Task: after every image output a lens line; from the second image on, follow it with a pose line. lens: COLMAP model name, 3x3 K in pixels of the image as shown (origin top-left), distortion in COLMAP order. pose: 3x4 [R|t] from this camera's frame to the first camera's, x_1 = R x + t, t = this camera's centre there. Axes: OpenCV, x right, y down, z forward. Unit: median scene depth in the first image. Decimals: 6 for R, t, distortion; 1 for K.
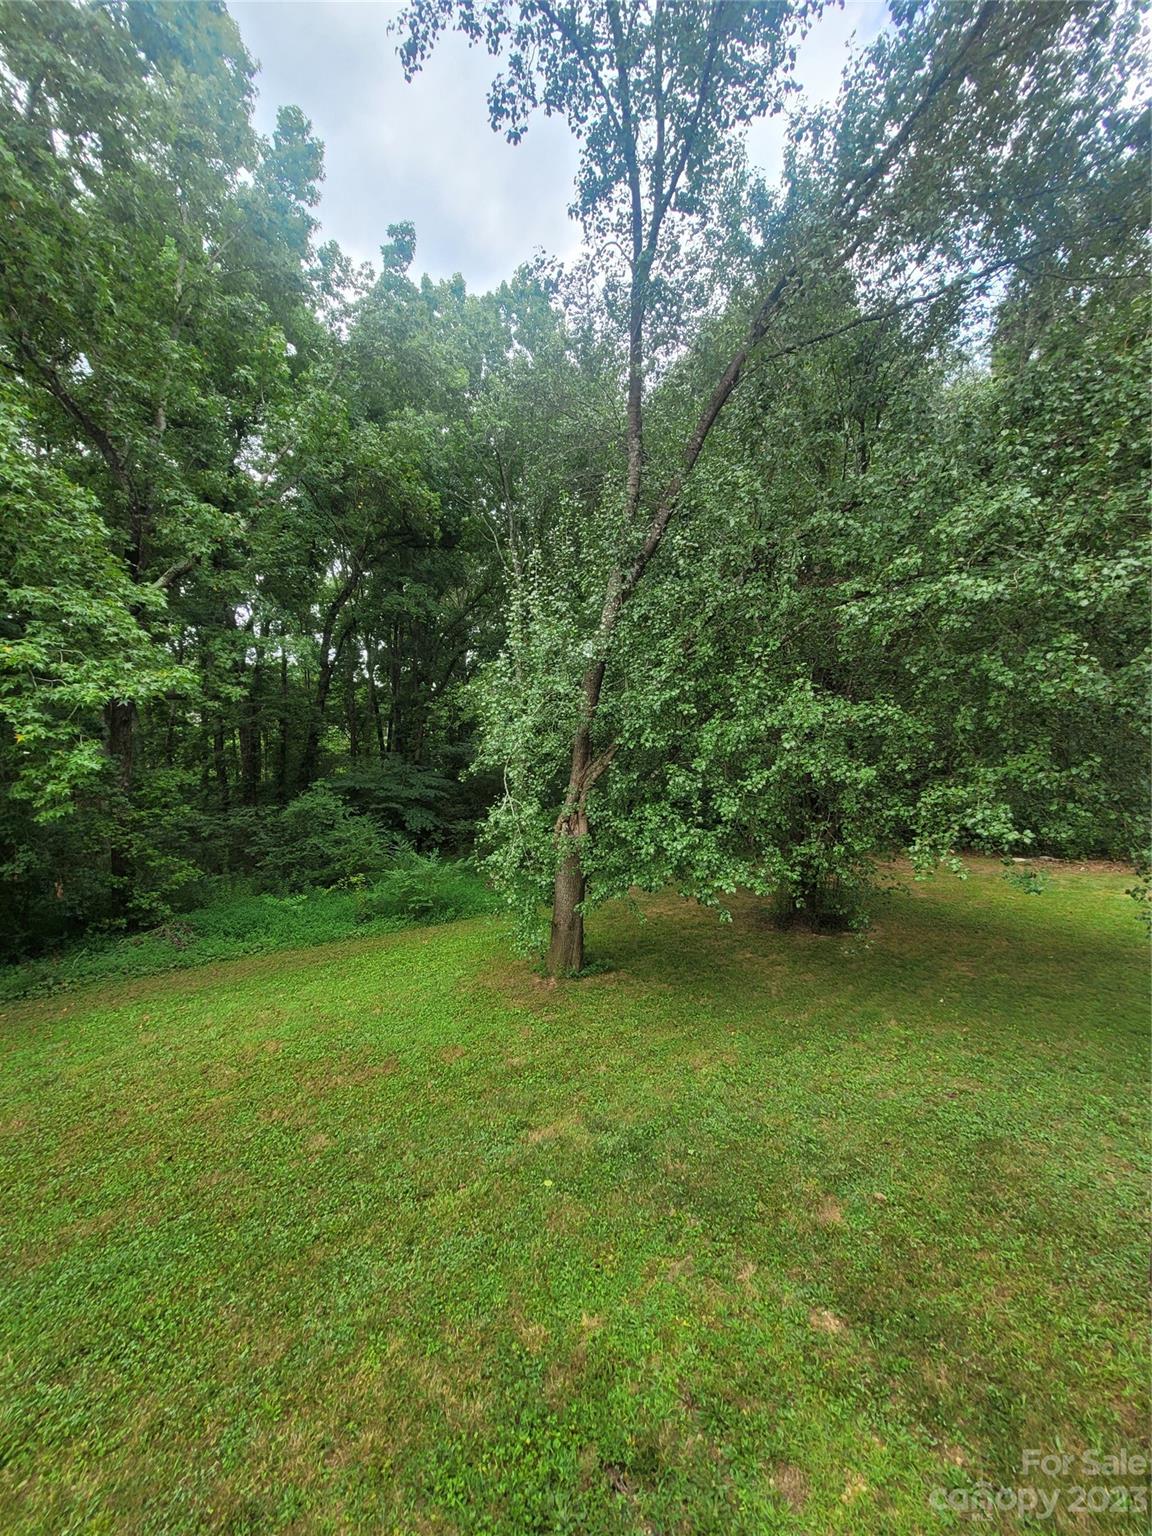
lens RADIAL K [[605.0, 0, 572.7], [0, 605.0, 767.0], [0, 0, 1]] dist [-0.000126, -0.000106]
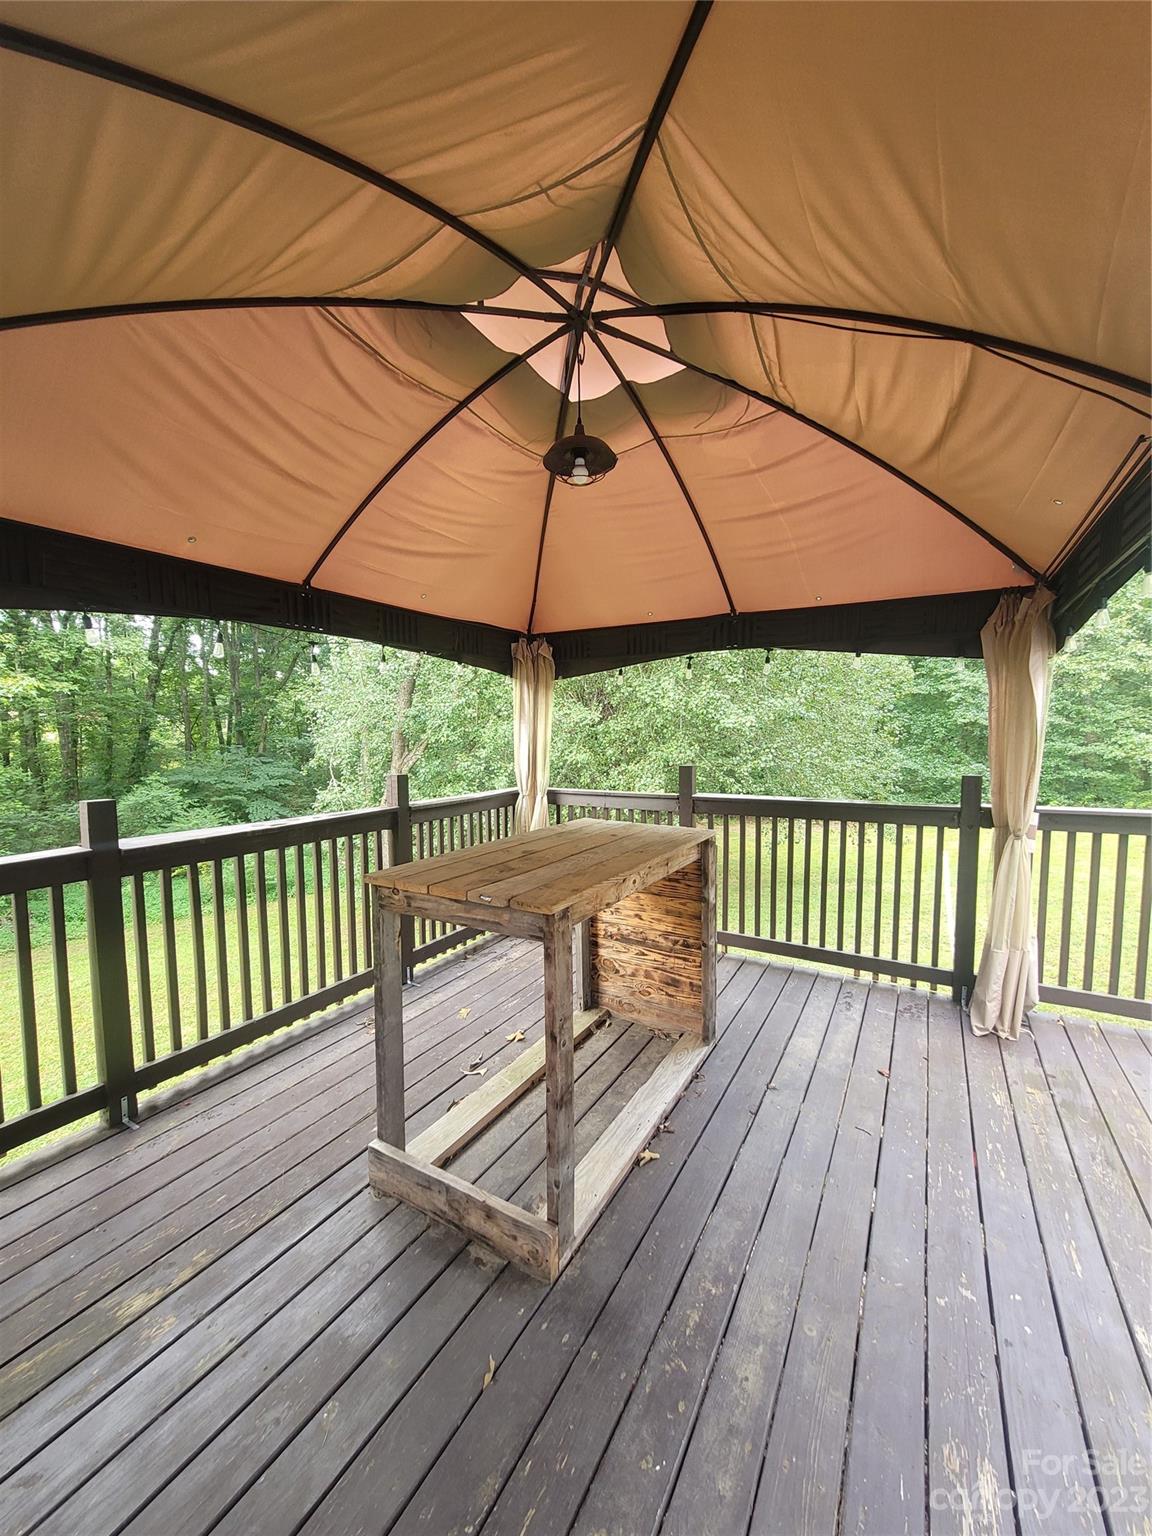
lens RADIAL K [[605.0, 0, 578.2], [0, 605.0, 760.2], [0, 0, 1]] dist [-0.000126, -0.000106]
pose [[0.973710, -0.020126, 0.226899, 0.038609], [0.018392, 0.999783, 0.009757, 0.000599], [-0.227046, -0.005327, 0.973869, -0.132722]]
